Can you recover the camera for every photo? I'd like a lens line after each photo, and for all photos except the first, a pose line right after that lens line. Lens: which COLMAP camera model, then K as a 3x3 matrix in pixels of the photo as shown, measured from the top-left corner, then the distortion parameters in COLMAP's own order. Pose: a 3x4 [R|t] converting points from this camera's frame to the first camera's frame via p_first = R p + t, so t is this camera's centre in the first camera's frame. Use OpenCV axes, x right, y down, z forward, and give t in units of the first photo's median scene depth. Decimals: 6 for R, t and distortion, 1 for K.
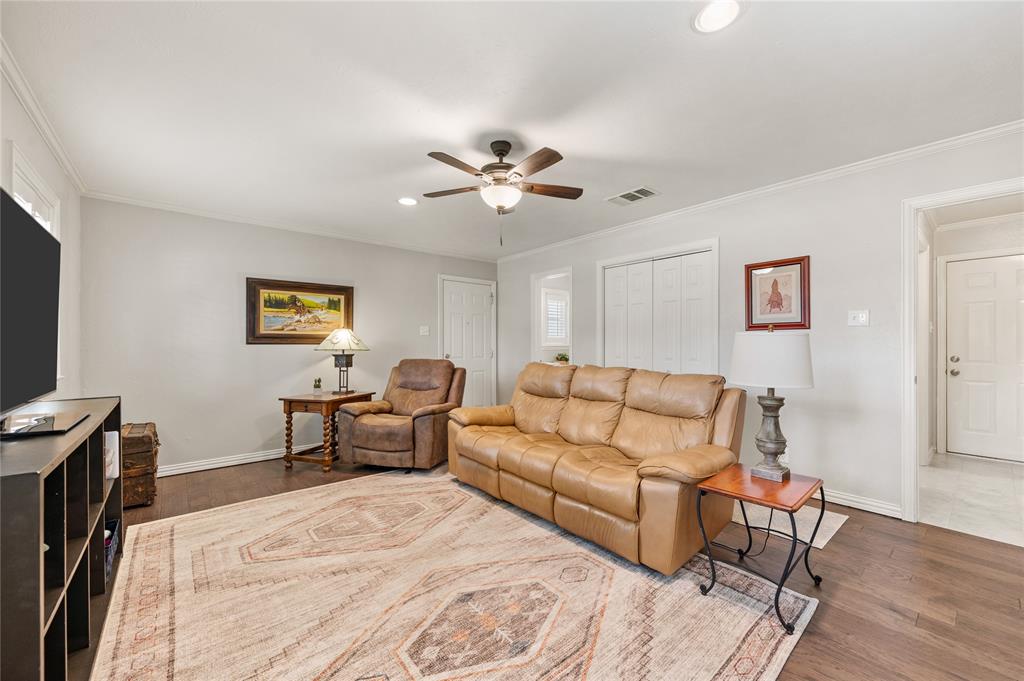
lens RADIAL K [[406.6, 0, 518.5], [0, 406.6, 345.0], [0, 0, 1]] dist [-0.000146, 0.000161]
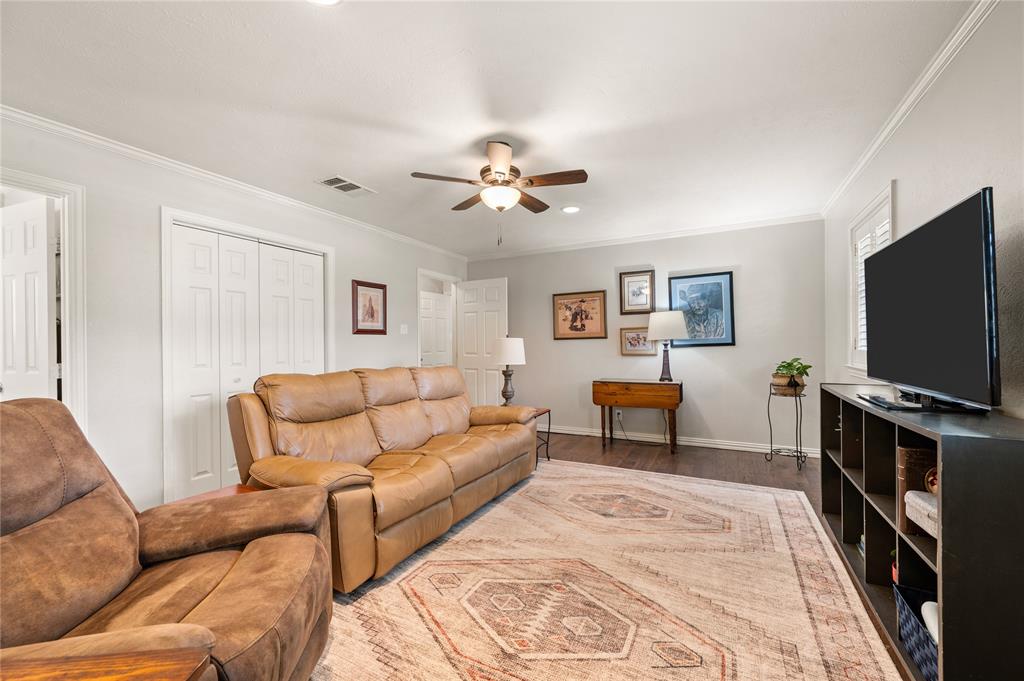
lens RADIAL K [[406.6, 0, 518.5], [0, 406.6, 345.0], [0, 0, 1]] dist [-0.000146, 0.000161]
pose [[-0.383459, 0.004089, 0.923549, -1.029471], [0.010515, 0.999945, -0.000061, 0.003262], [-0.923498, 0.009687, -0.383481, 1.400897]]
